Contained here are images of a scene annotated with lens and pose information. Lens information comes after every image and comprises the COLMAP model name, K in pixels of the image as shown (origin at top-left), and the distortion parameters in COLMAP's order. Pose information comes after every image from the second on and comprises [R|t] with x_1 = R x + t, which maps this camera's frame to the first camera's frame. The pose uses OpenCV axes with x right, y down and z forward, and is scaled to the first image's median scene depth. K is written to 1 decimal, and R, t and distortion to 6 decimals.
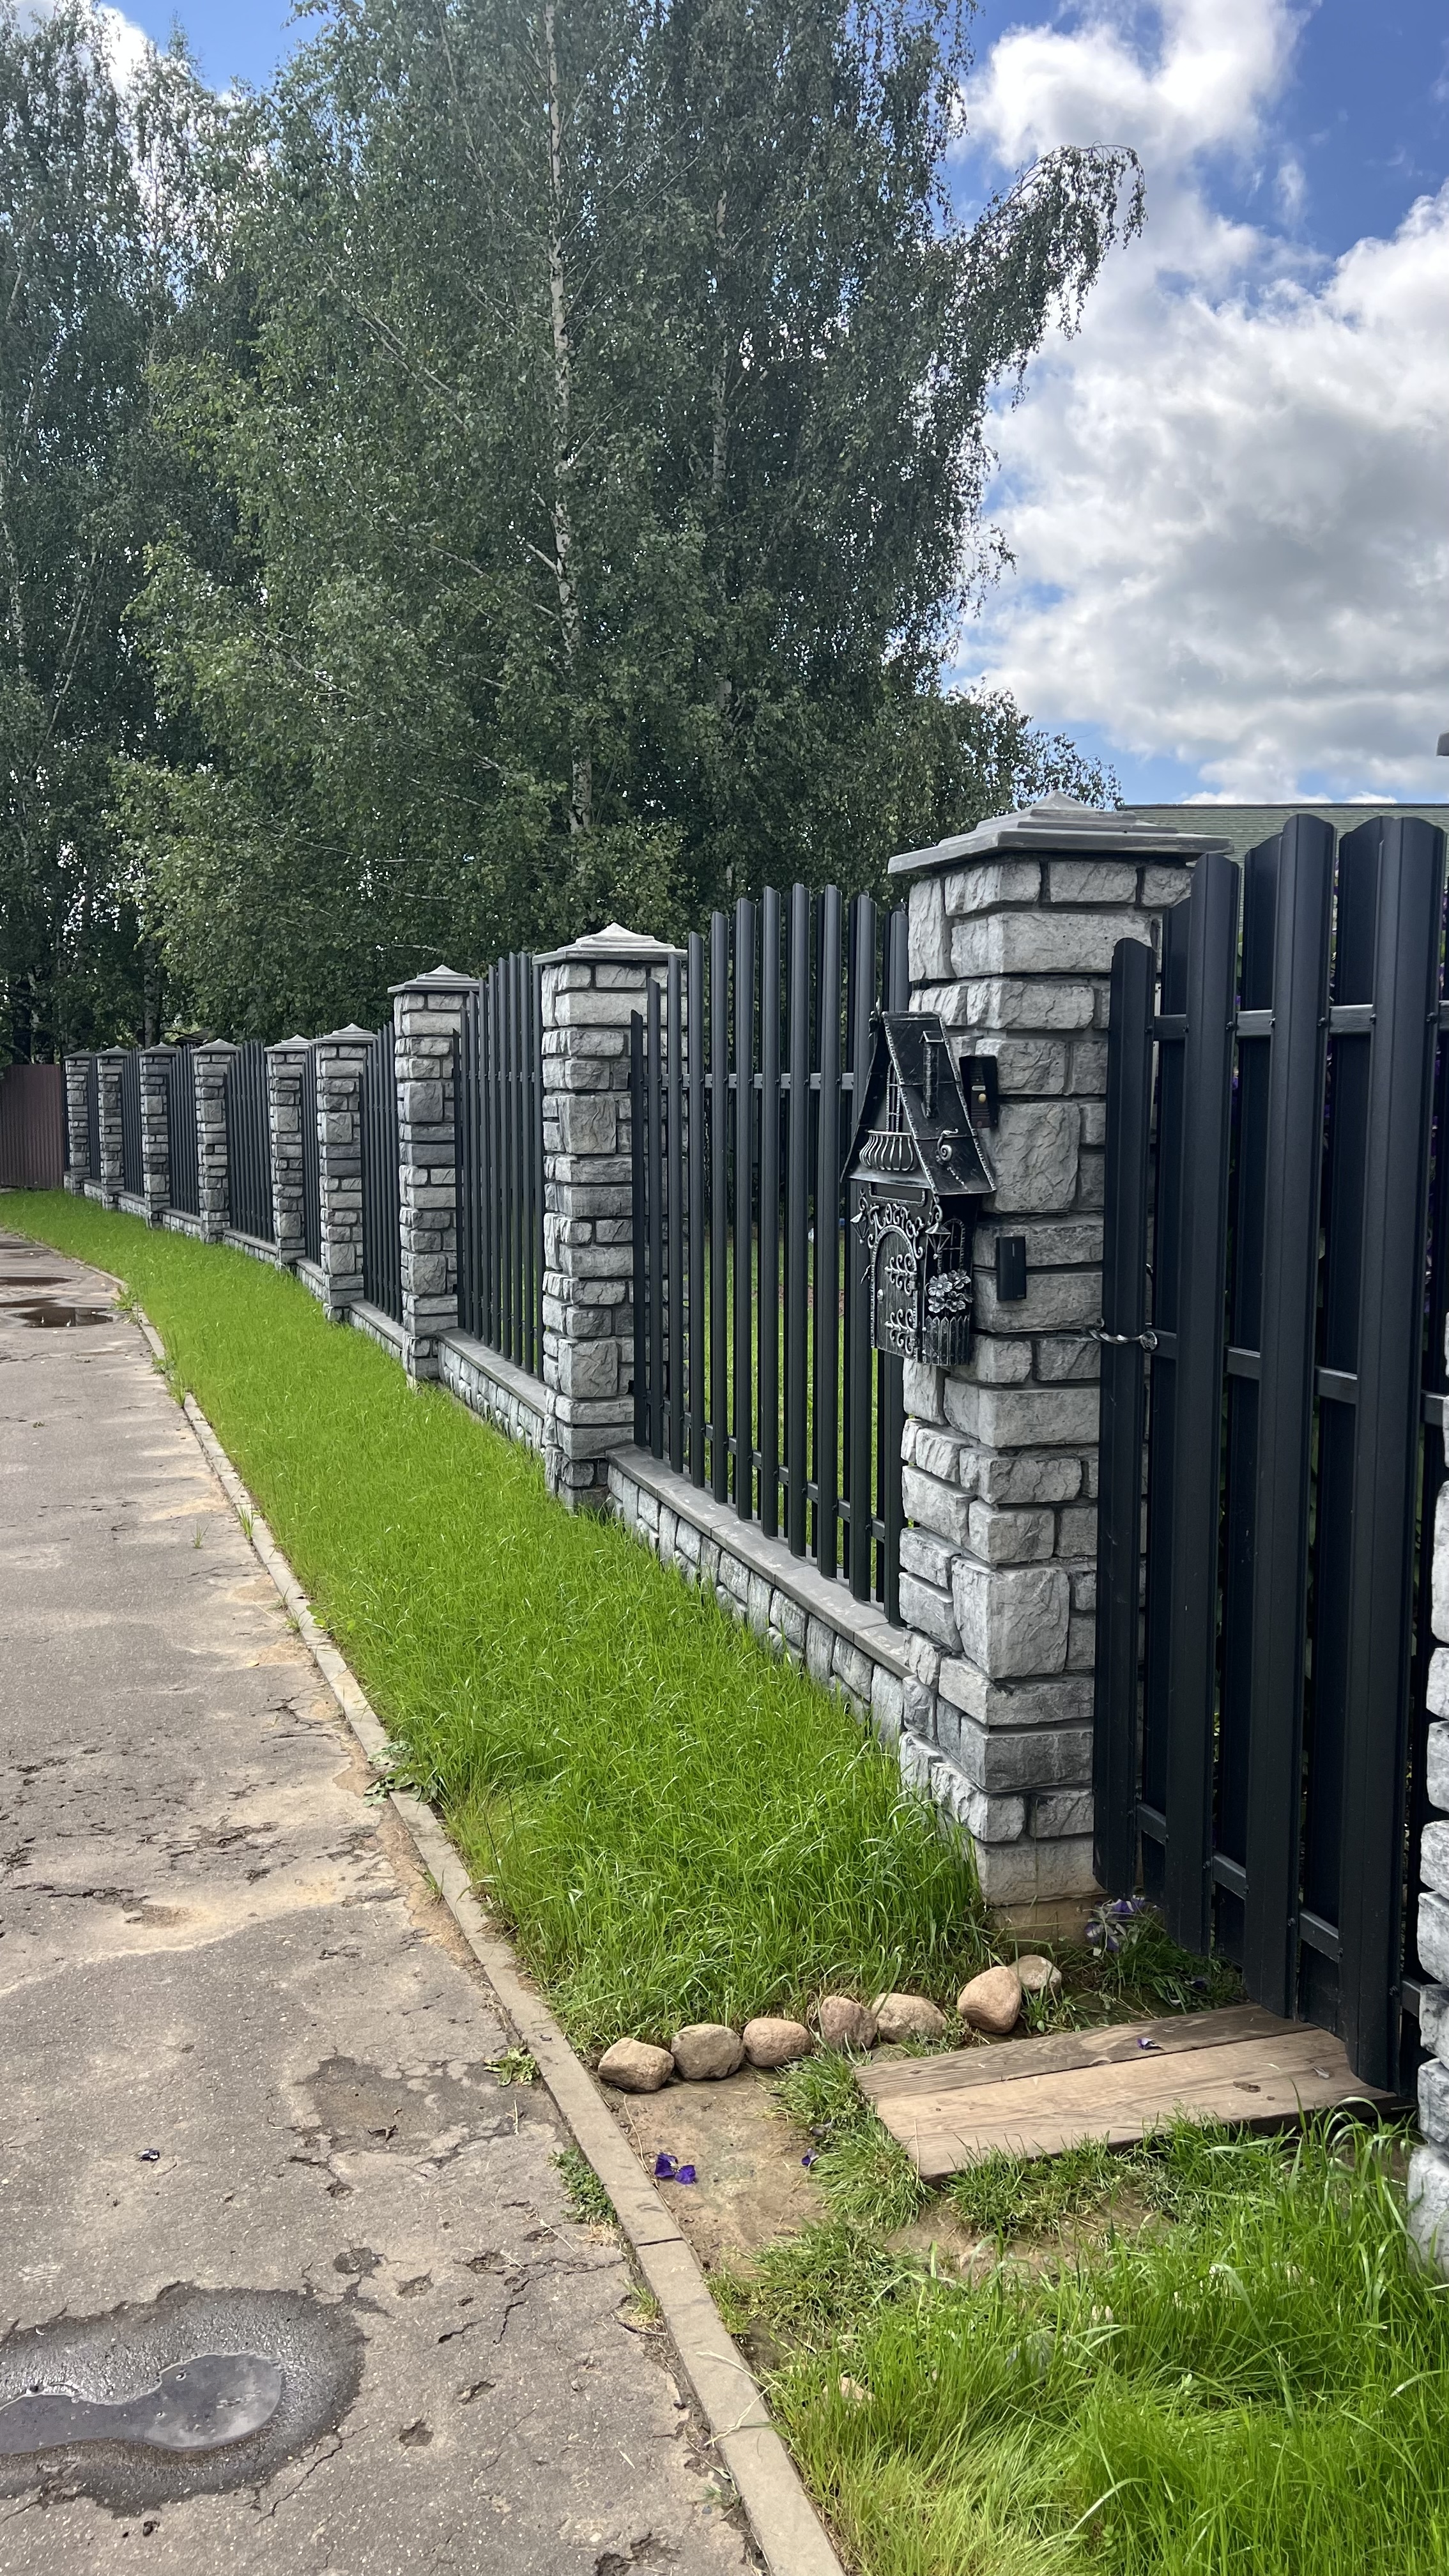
lens RADIAL K [[1946.0, 0, 726.0], [0, 1946.0, 1285.3], [0, 0, 1]] dist [0.057663, -0.079828]
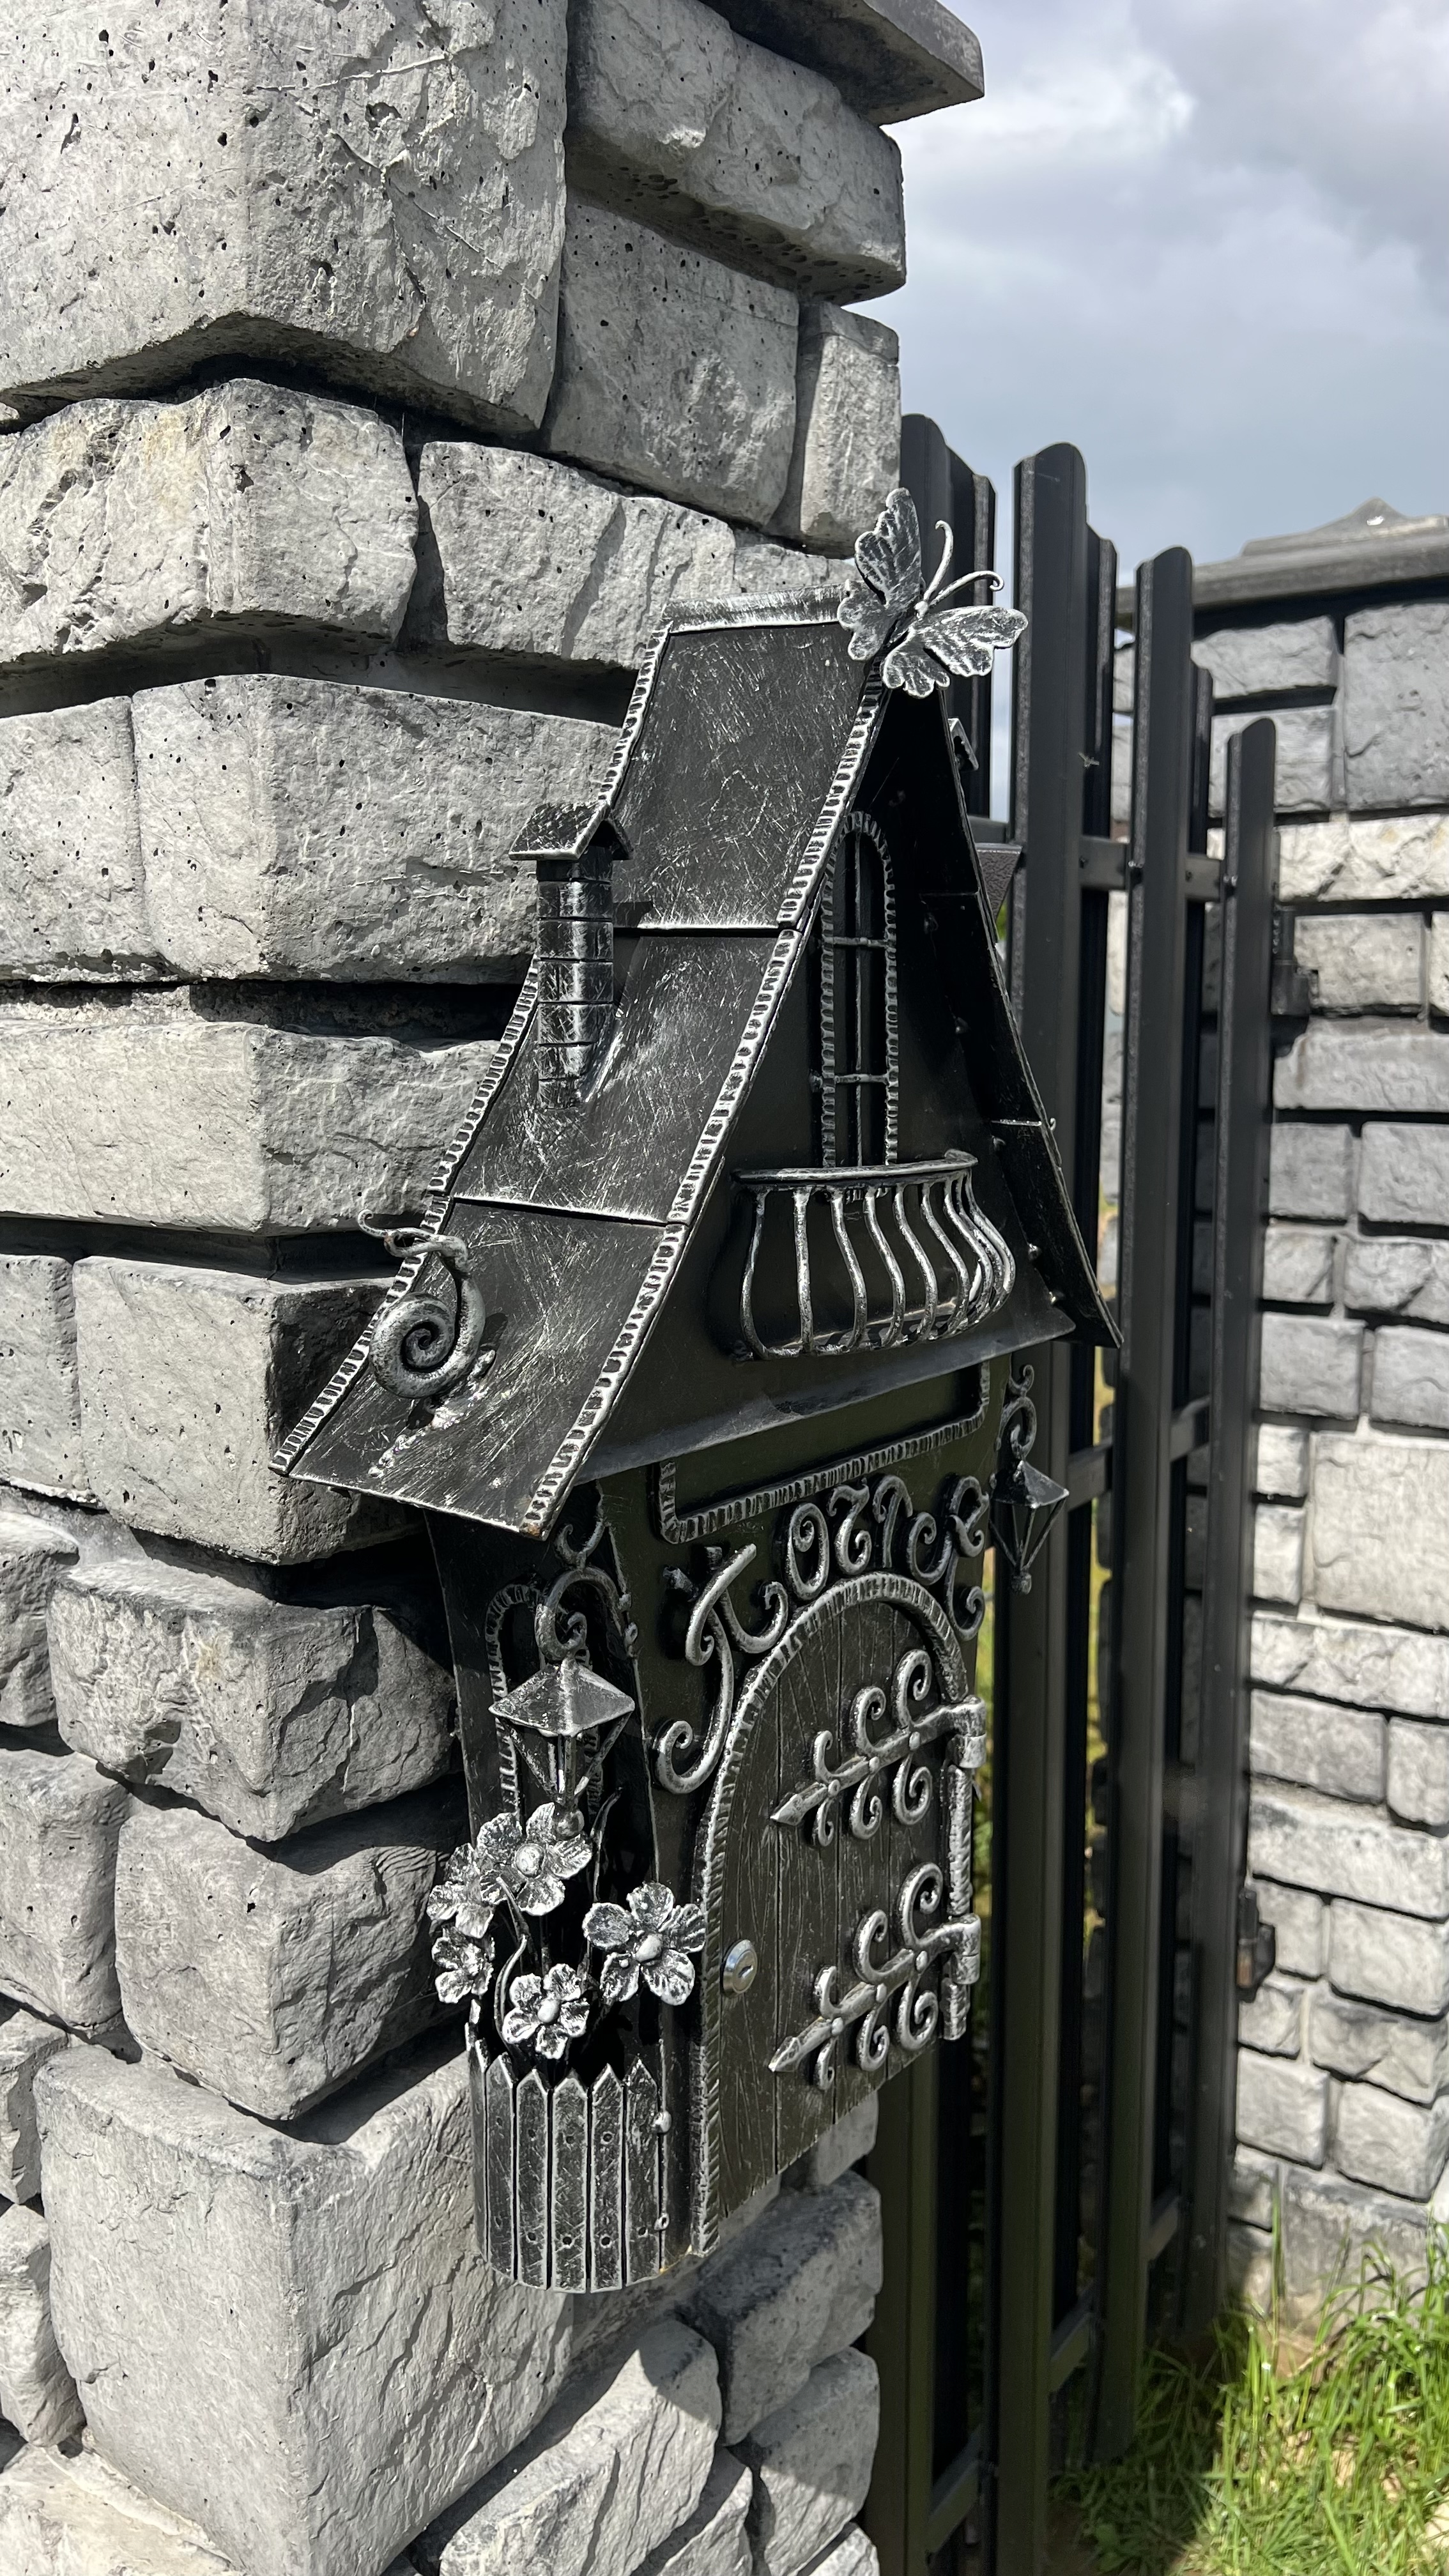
lens RADIAL K [[1946.0, 0, 748.9], [0, 1946.0, 1293.3], [0, 0, 1]] dist [0.057663, -0.079828]
pose [[-0.585837, -0.116324, 0.802037, -0.045189], [0.088889, 0.974452, 0.206258, -0.061433], [-0.805539, 0.192126, -0.560530, 0.631767]]
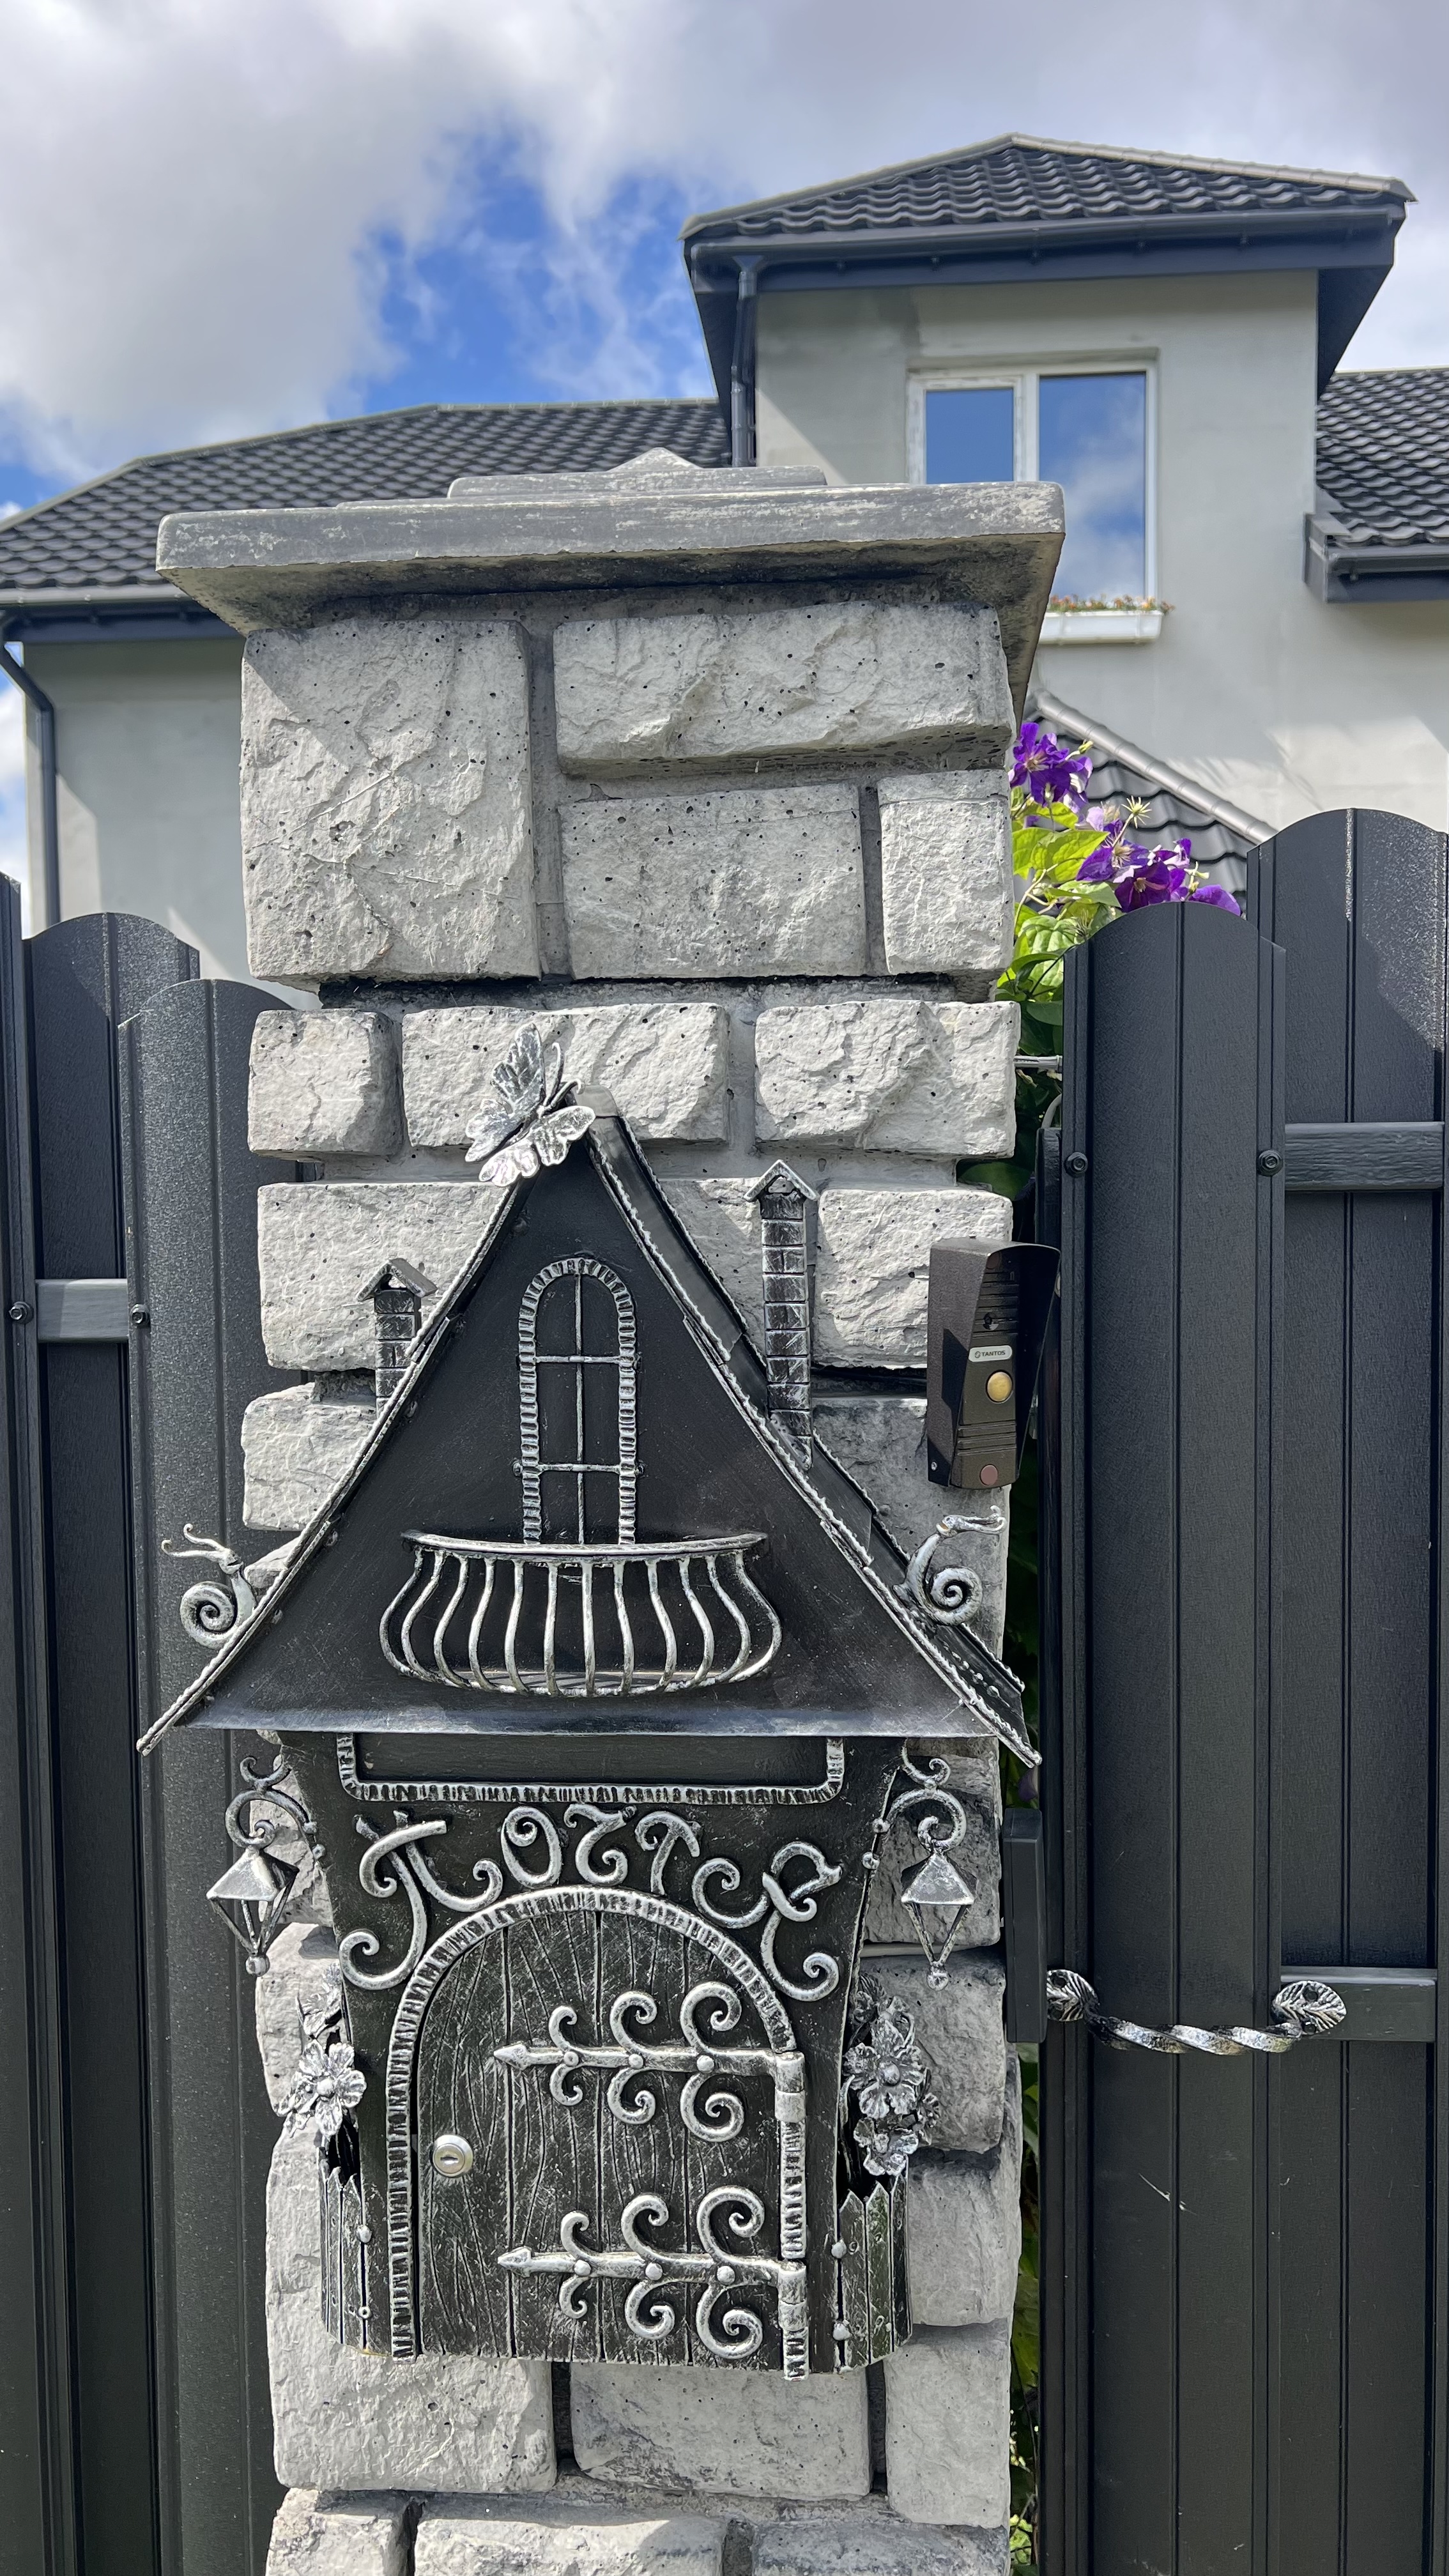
lens RADIAL K [[1946.0, 0, 748.0], [0, 1946.0, 1301.0], [0, 0, 1]] dist [0.057663, -0.079828]
pose [[0.406274, -0.059627, 0.911804, -0.079127], [0.109229, 0.993883, 0.016325, -0.062662], [-0.907199, 0.092963, 0.410301, 0.484431]]
